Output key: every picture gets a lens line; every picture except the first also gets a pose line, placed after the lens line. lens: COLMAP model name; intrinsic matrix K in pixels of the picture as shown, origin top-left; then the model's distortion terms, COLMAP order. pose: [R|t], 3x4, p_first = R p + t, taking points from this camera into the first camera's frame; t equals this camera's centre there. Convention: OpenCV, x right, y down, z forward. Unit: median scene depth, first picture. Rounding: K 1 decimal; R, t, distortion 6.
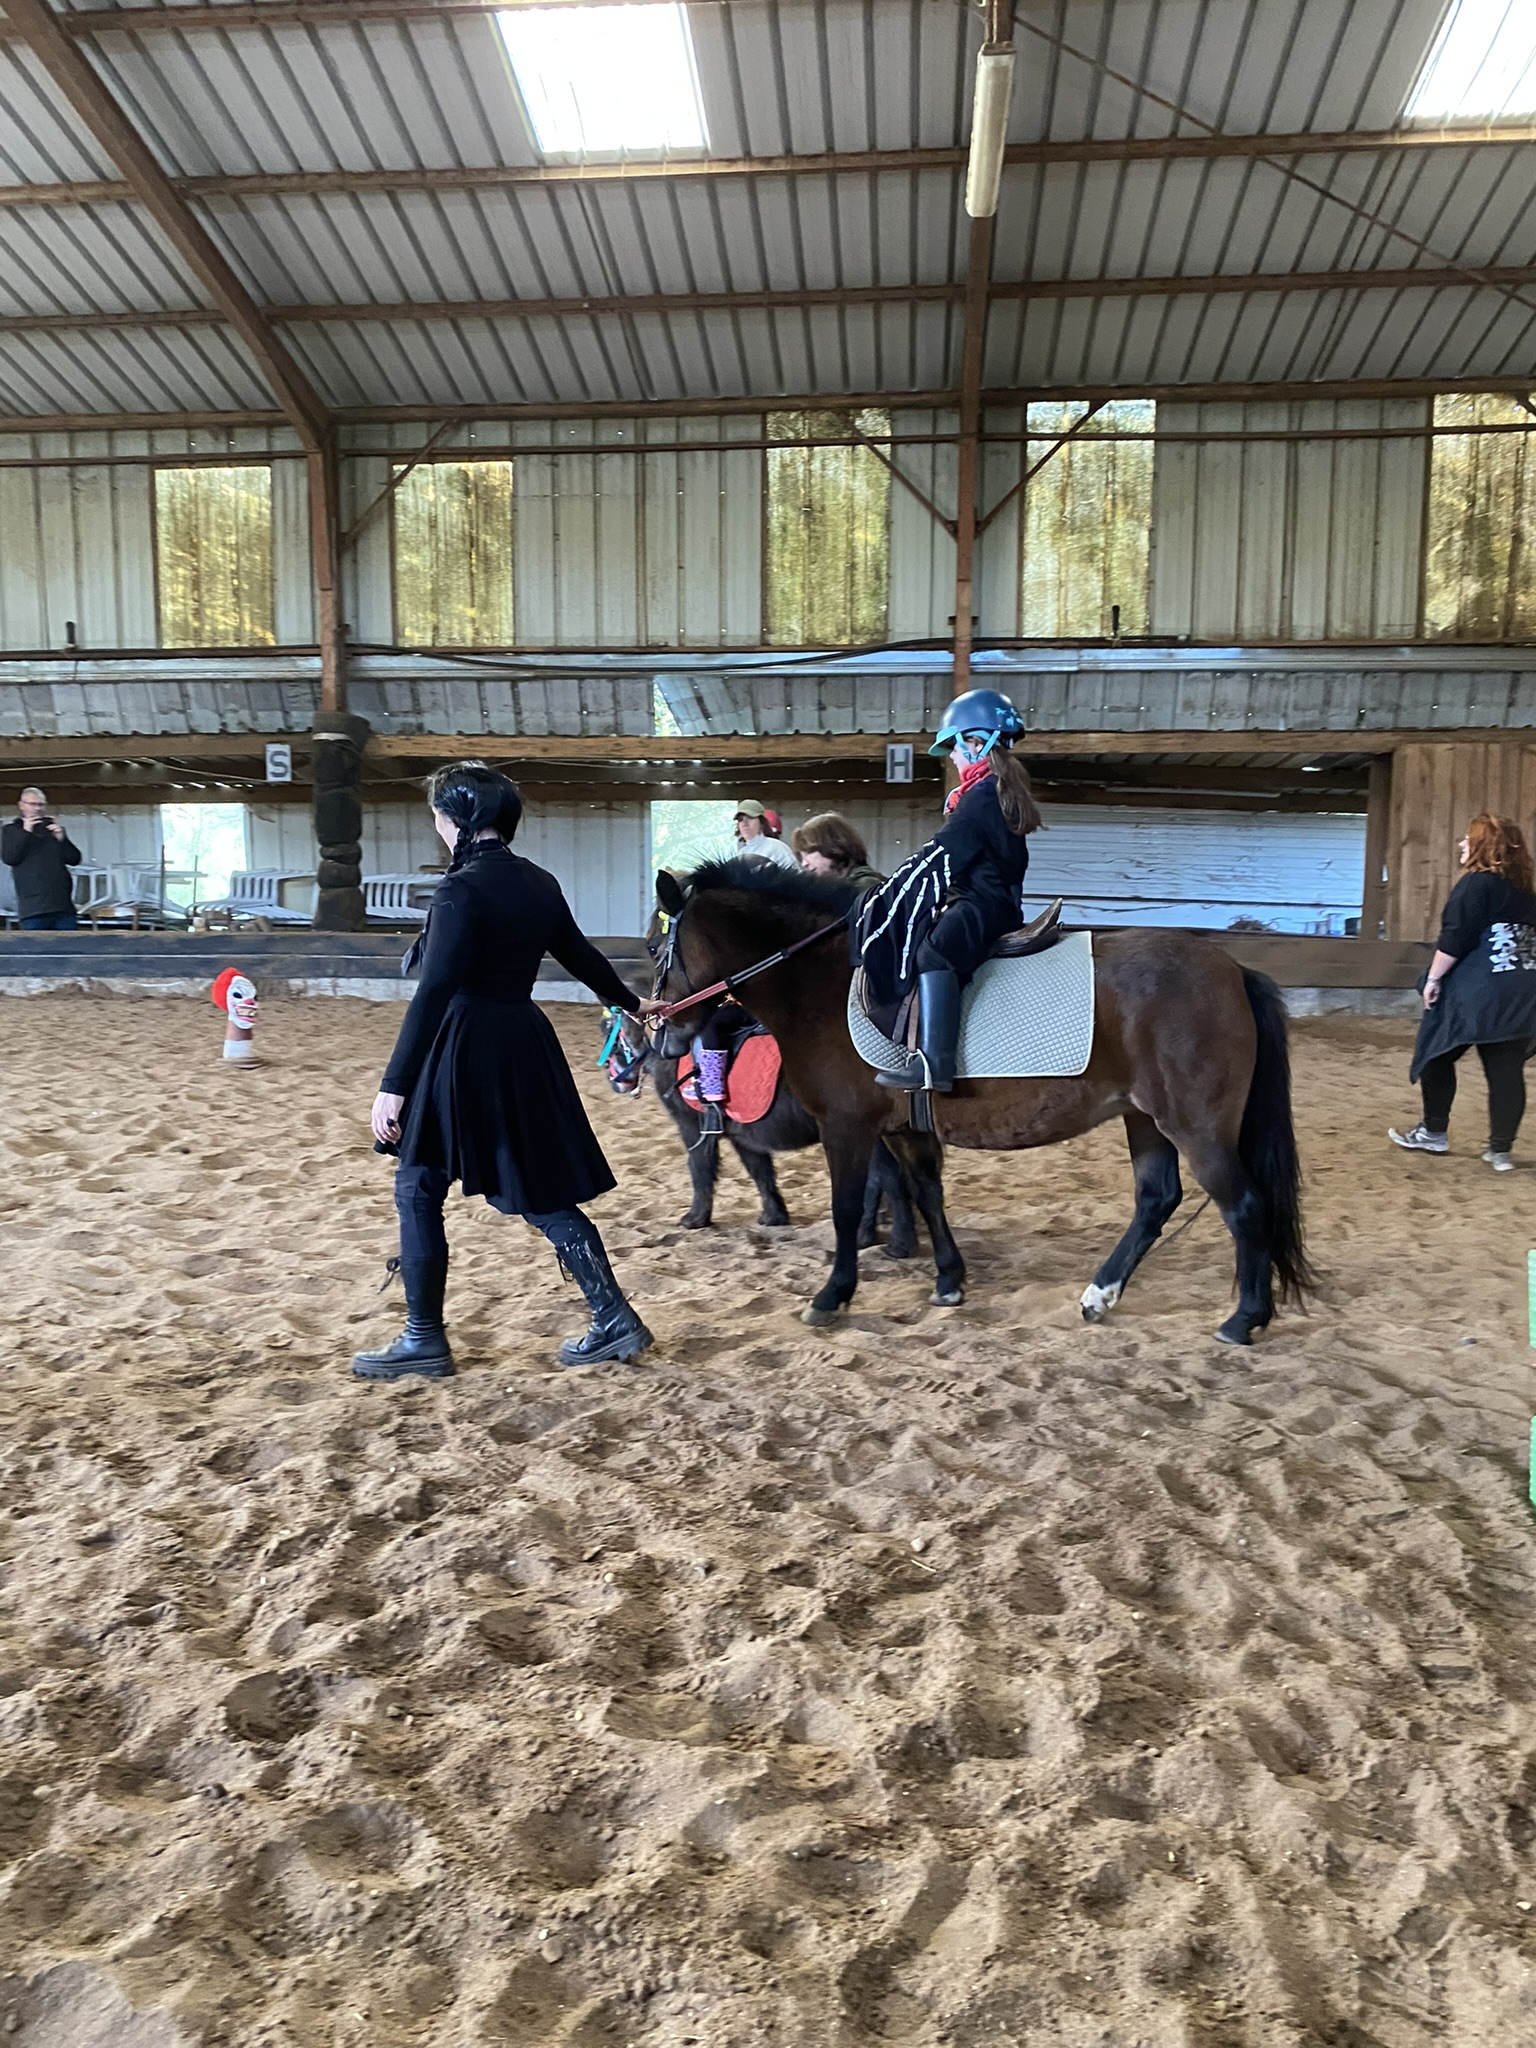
lens RADIAL K [[1617.0, 0, 686.6], [0, 1617.0, 1022.0], [0, 0, 1]] dist [0.028682, -0.040935]
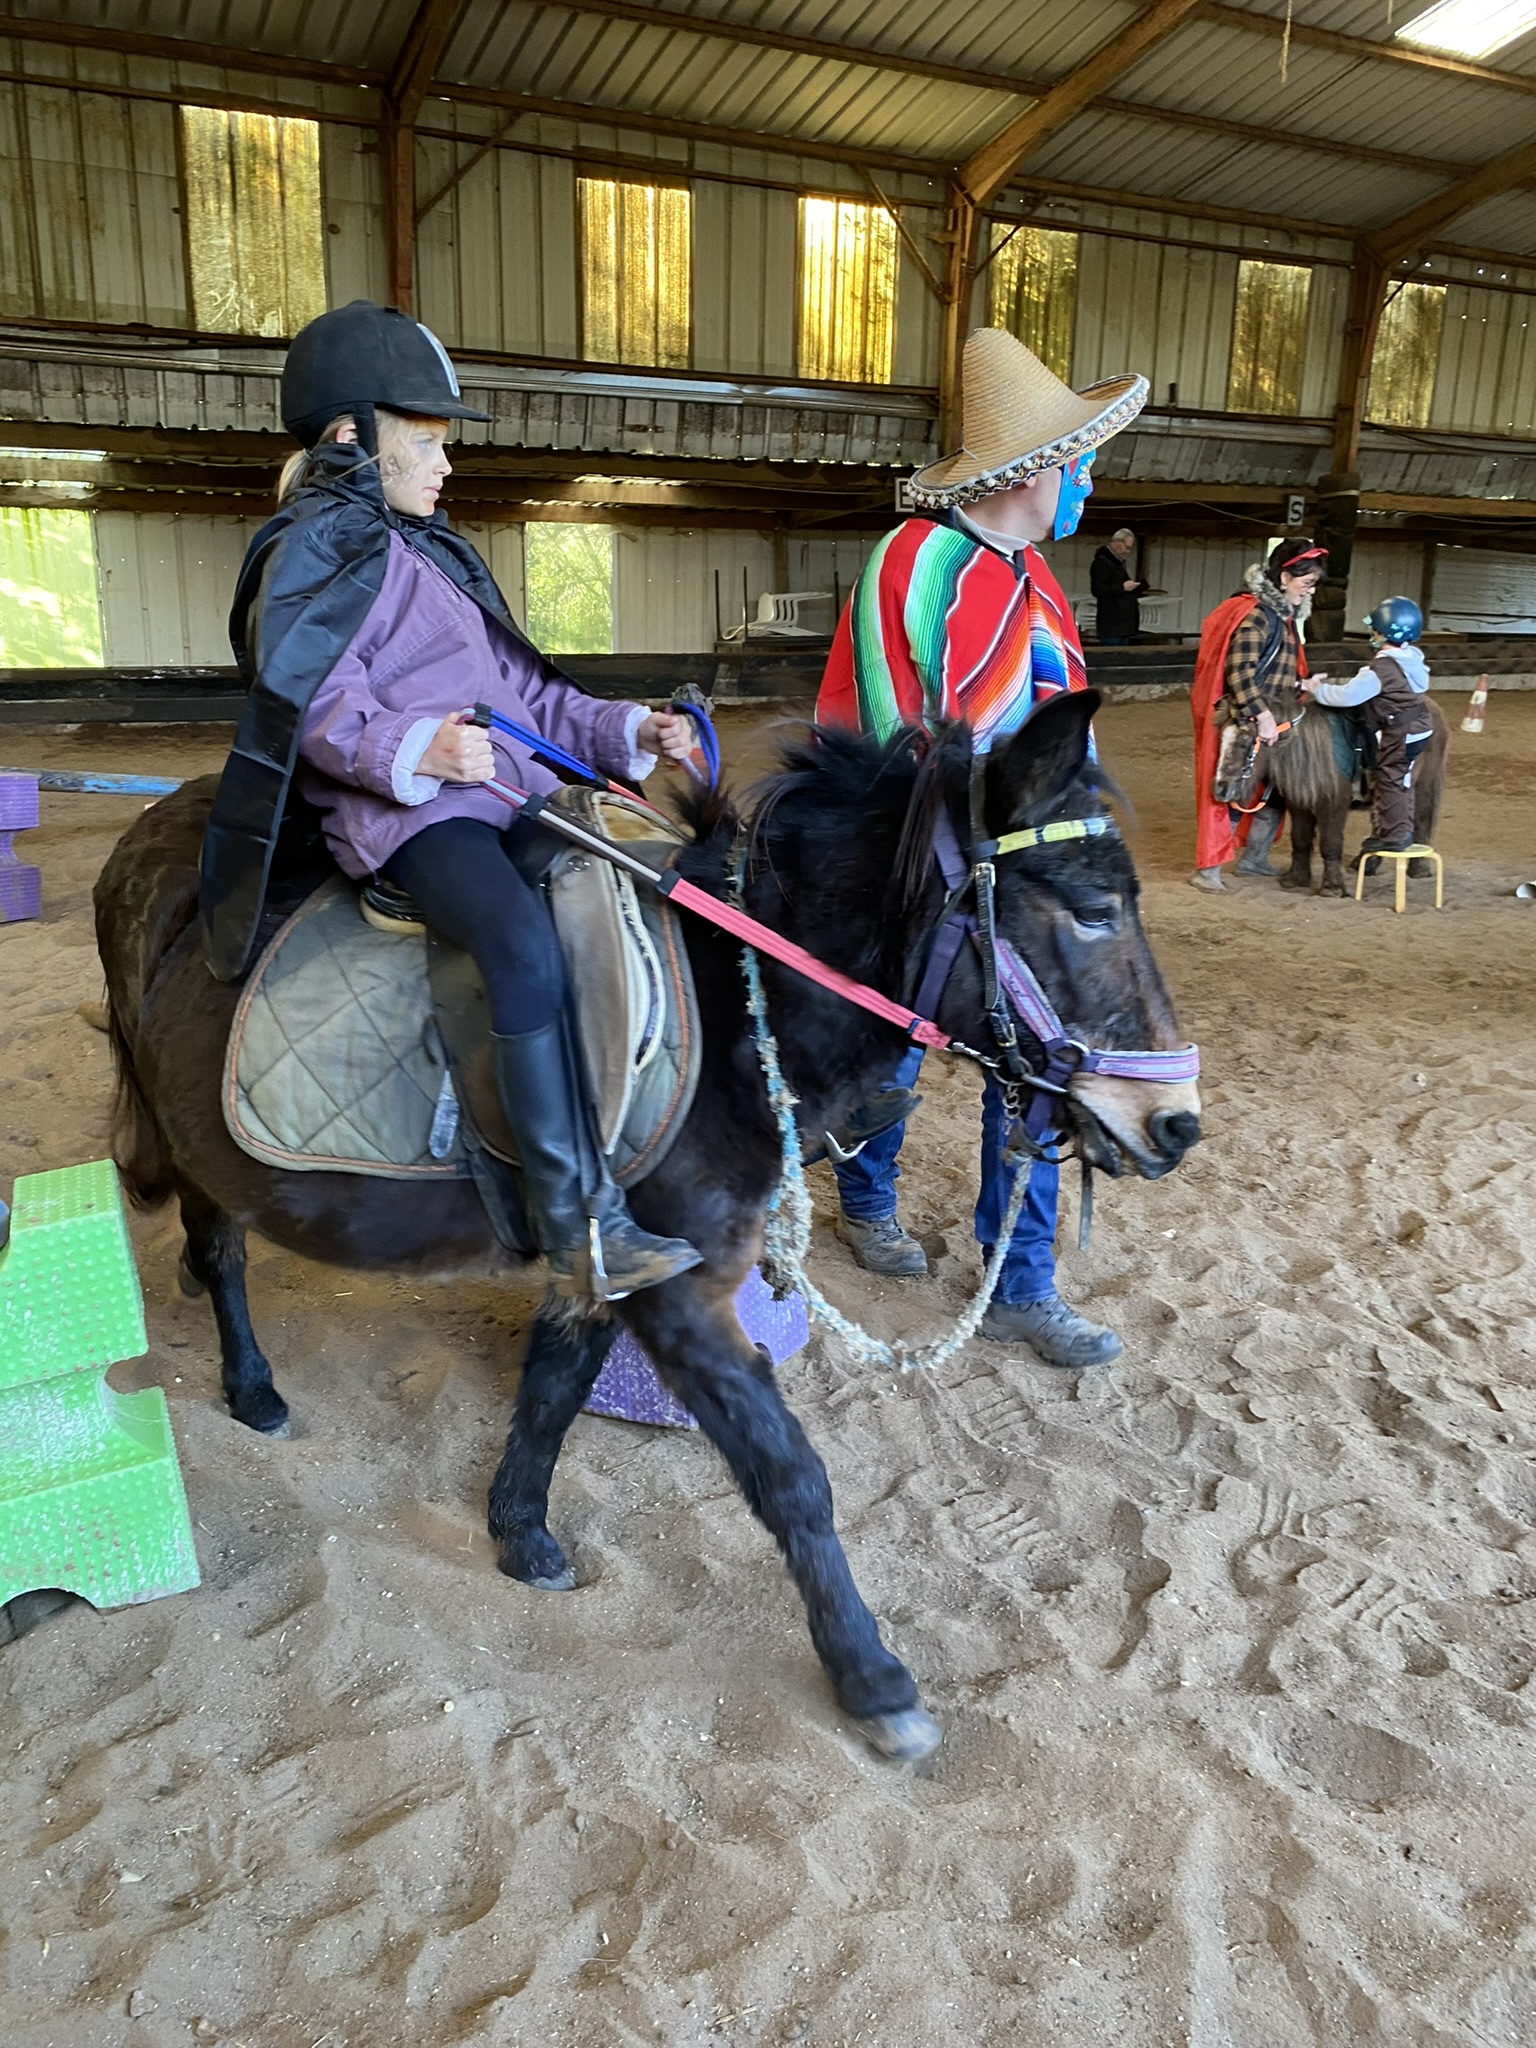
lens RADIAL K [[1617.0, 0, 762.4], [0, 1617.0, 1027.3], [0, 0, 1]] dist [0.028682, -0.040935]
pose [[0.824619, -0.141871, 0.547610, -0.358469], [0.046069, 0.981668, 0.184949, -0.003491], [-0.563810, -0.127285, 0.816037, 0.032597]]
